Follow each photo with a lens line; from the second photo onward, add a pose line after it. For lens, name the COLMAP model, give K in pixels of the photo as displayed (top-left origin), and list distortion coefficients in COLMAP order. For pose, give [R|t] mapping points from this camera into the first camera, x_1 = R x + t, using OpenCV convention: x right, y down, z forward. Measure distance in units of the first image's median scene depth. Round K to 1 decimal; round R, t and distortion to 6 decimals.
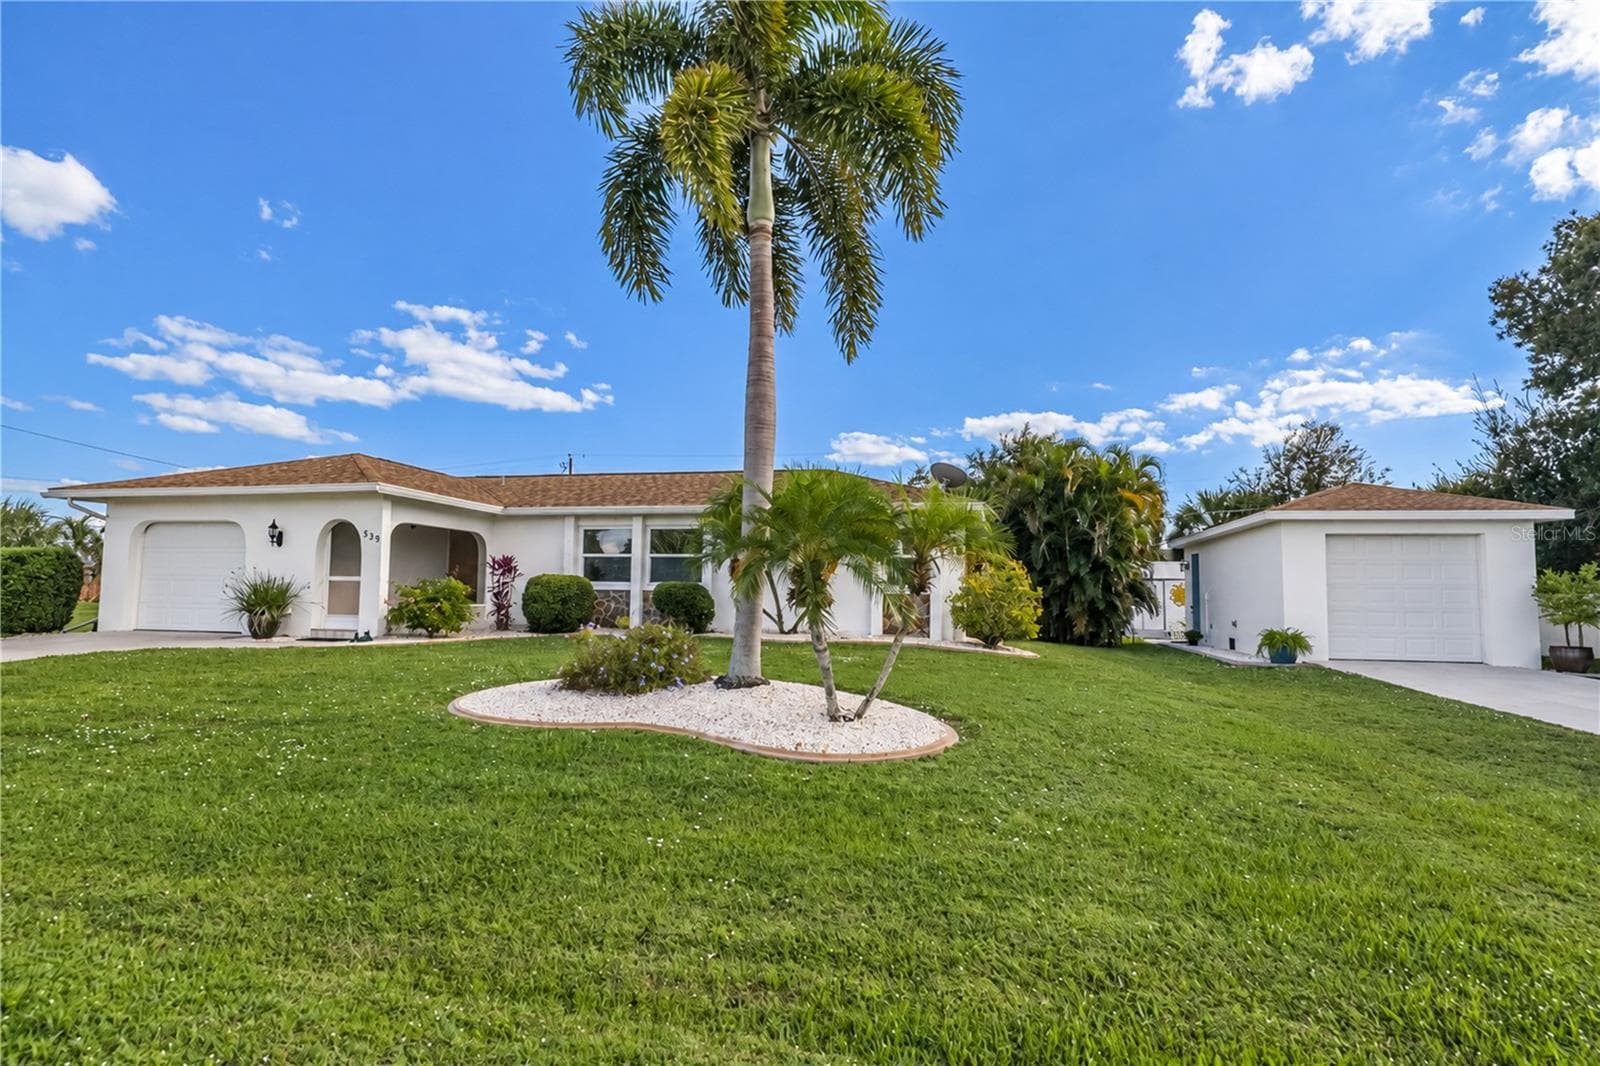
lens RADIAL K [[864.6, 0, 784.8], [0, 864.6, 554.8], [0, 0, 1]] dist [-0.014595, 0.003222]
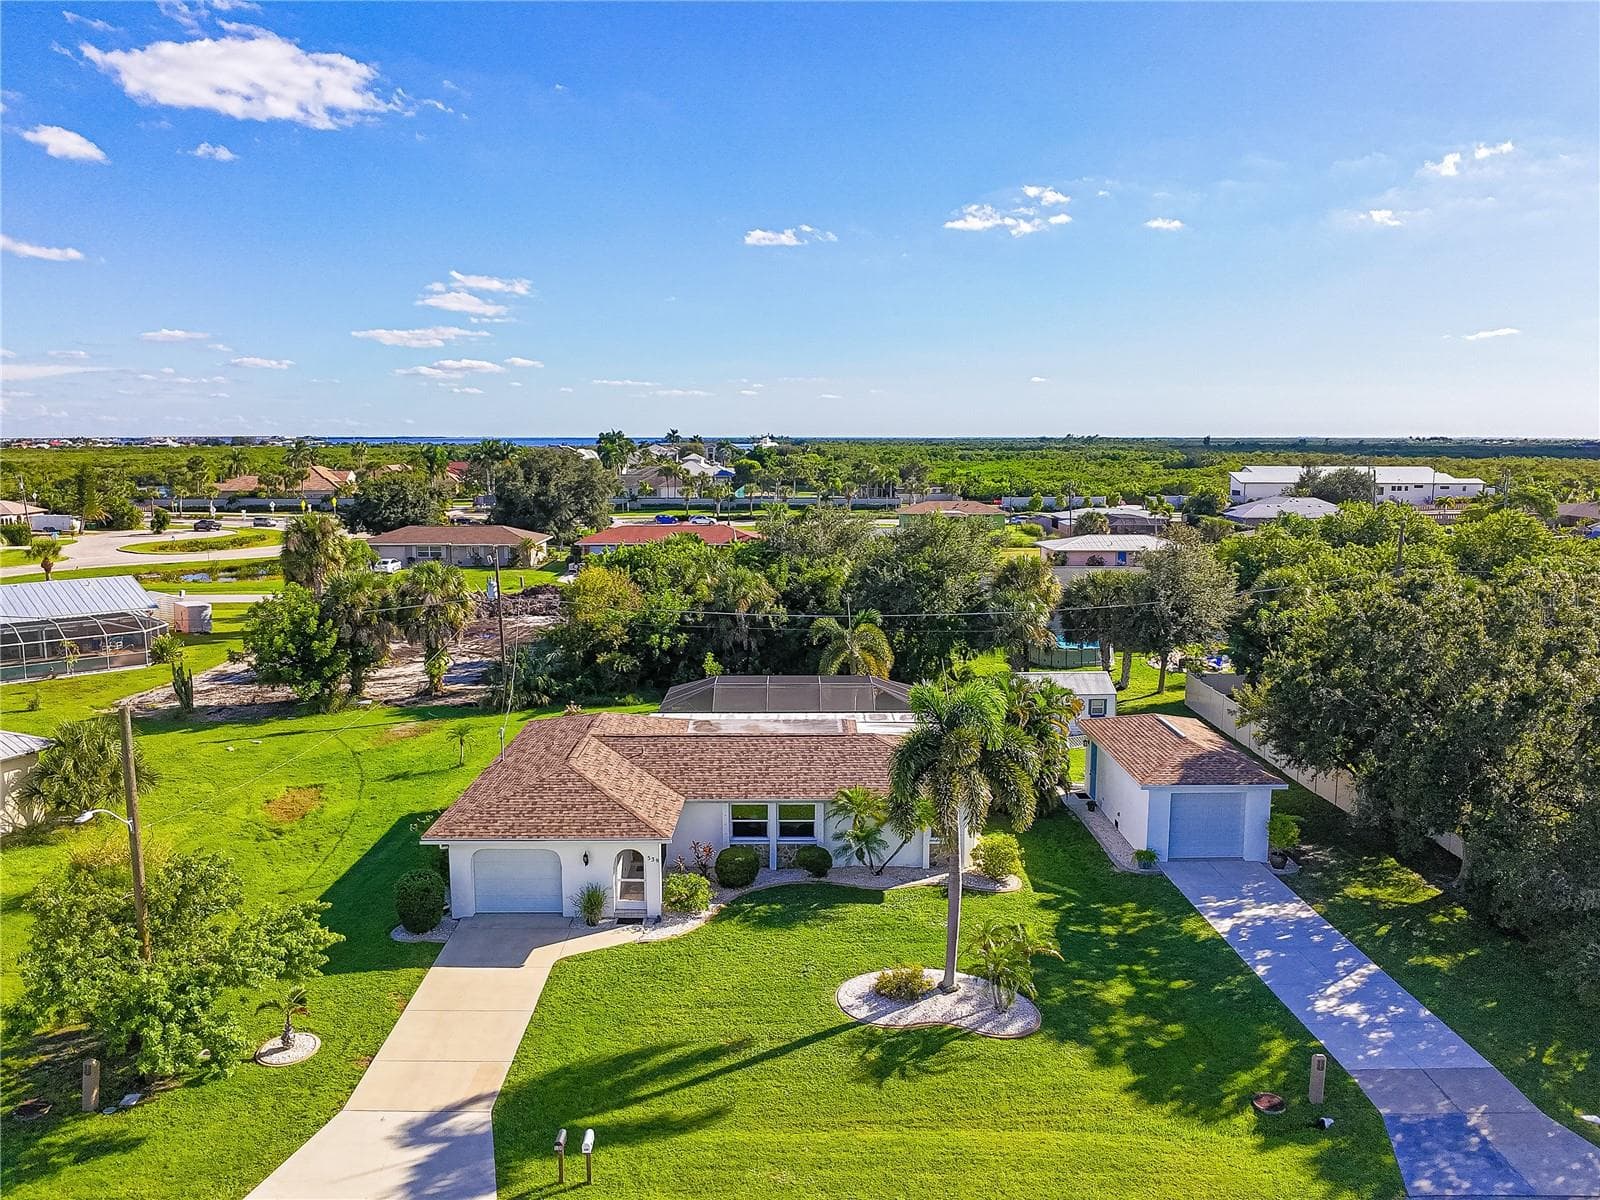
lens RADIAL K [[1189.8, 0, 801.5], [0, 1189.8, 608.6], [0, 0, 1]] dist [-0.033680, 0.000770]
pose [[0.972843, -0.048077, 0.226417, -0.650596], [0.004034, 0.981564, 0.191093, -0.872956], [-0.231429, -0.184990, 0.955102, -1.094200]]
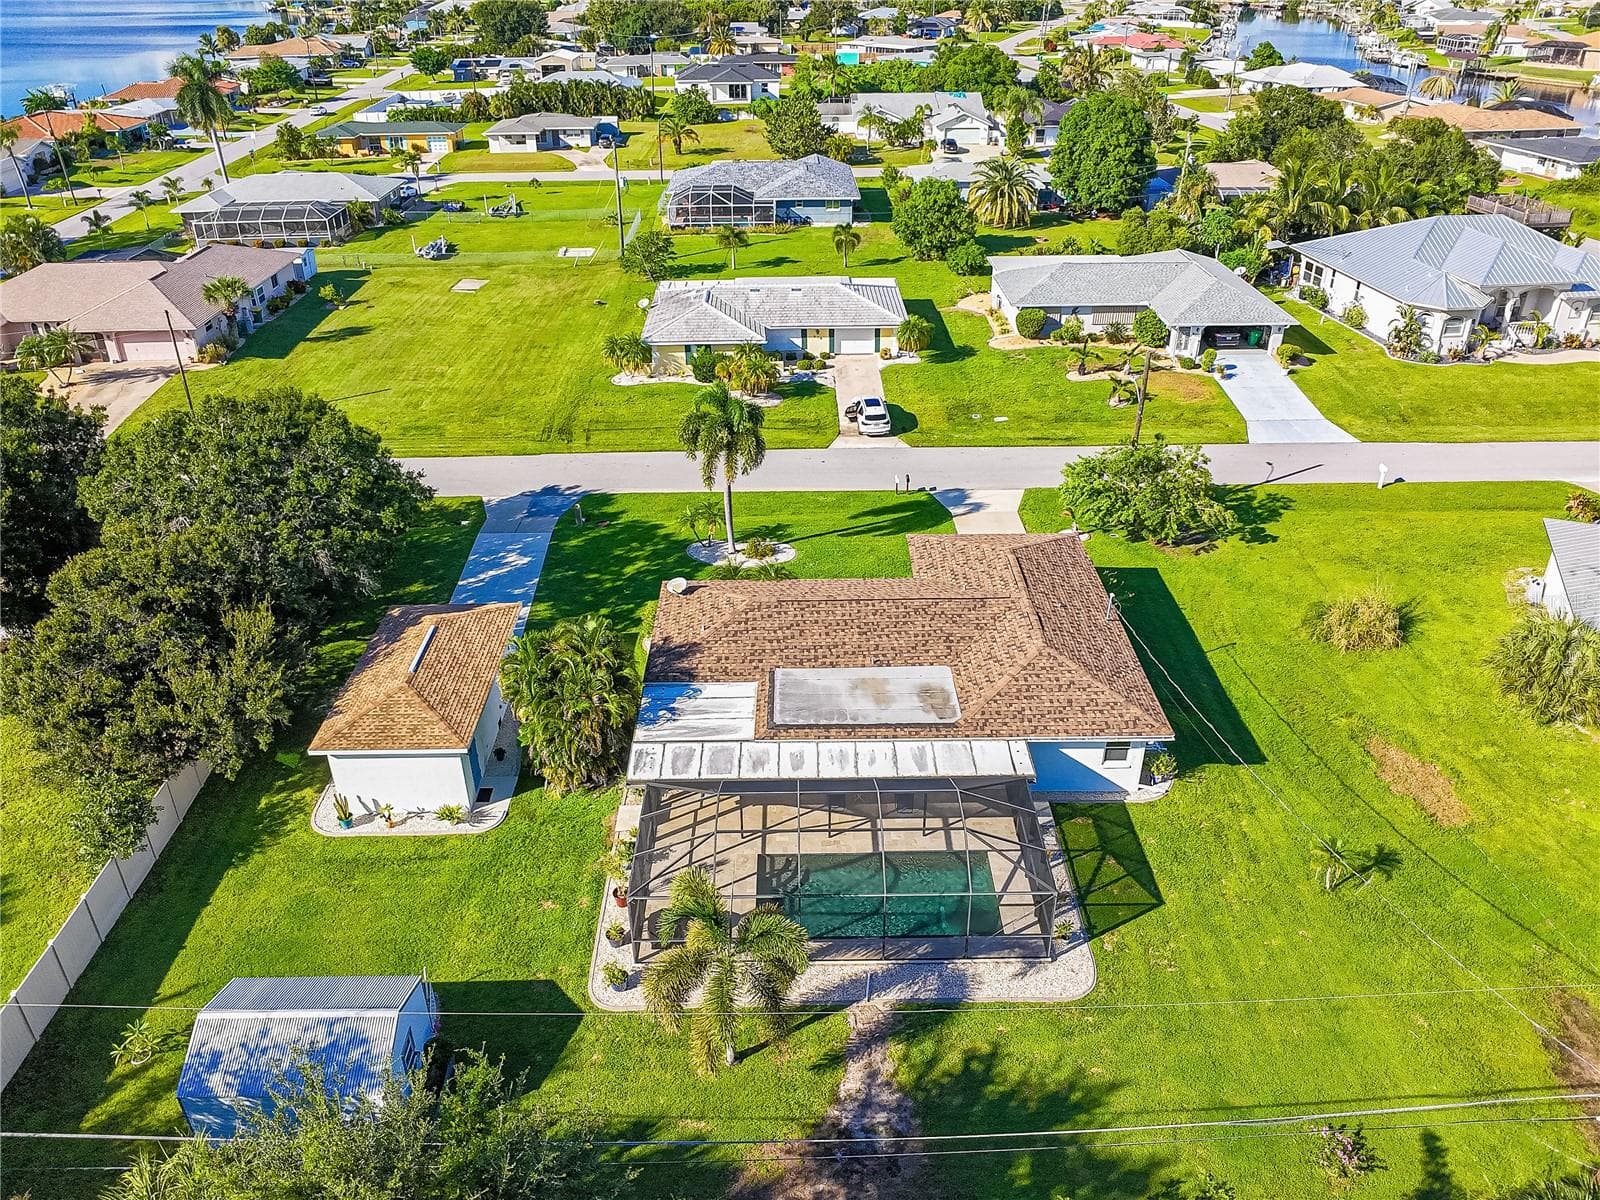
lens RADIAL K [[1189.8, 0, 791.8], [0, 1189.8, 590.0], [0, 0, 1]] dist [-0.033680, 0.000770]
pose [[-0.974342, 0.104045, -0.199582, 0.500096], [0.004784, 0.896112, 0.443803, -1.310832], [0.225023, 0.431461, -0.873617, 3.563925]]
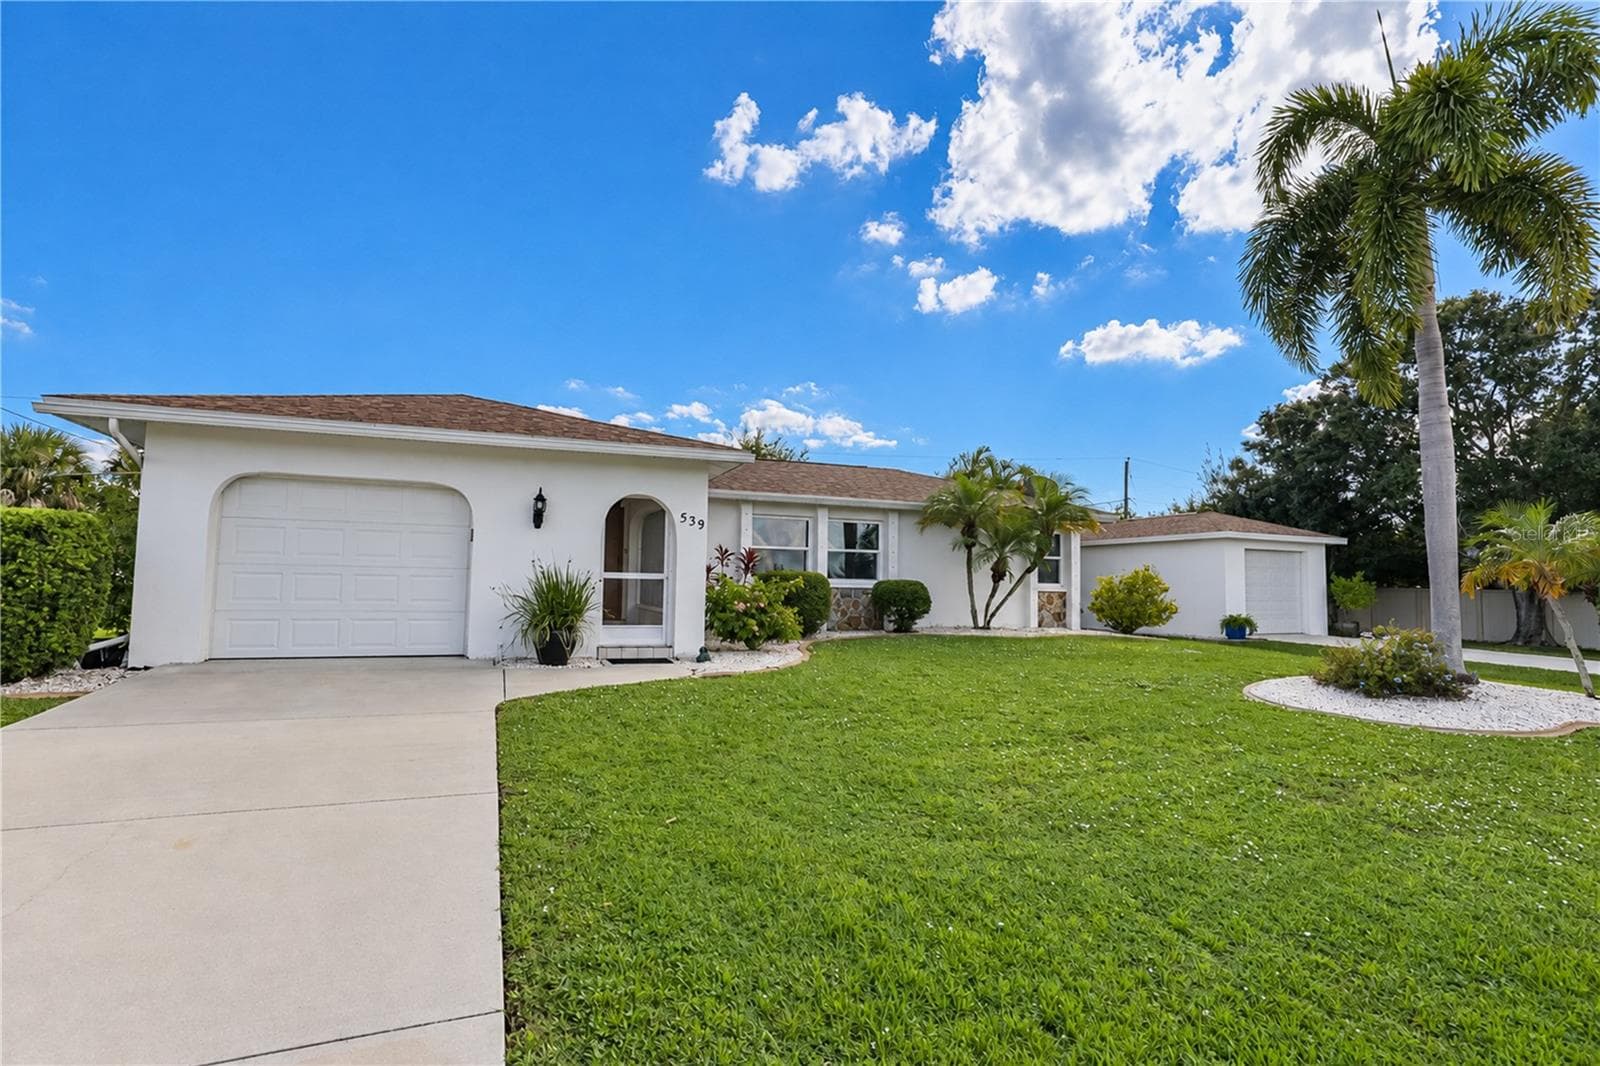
lens RADIAL K [[786.1, 0, 804.7], [0, 786.1, 541.5], [0, 0, 1]] dist [-0.014486, -0.000634]
pose [[0.814180, 0.031203, 0.579773, -0.744568], [-0.028938, 0.999495, -0.013155, 0.003406], [-0.579891, -0.006067, 0.814671, 0.357018]]
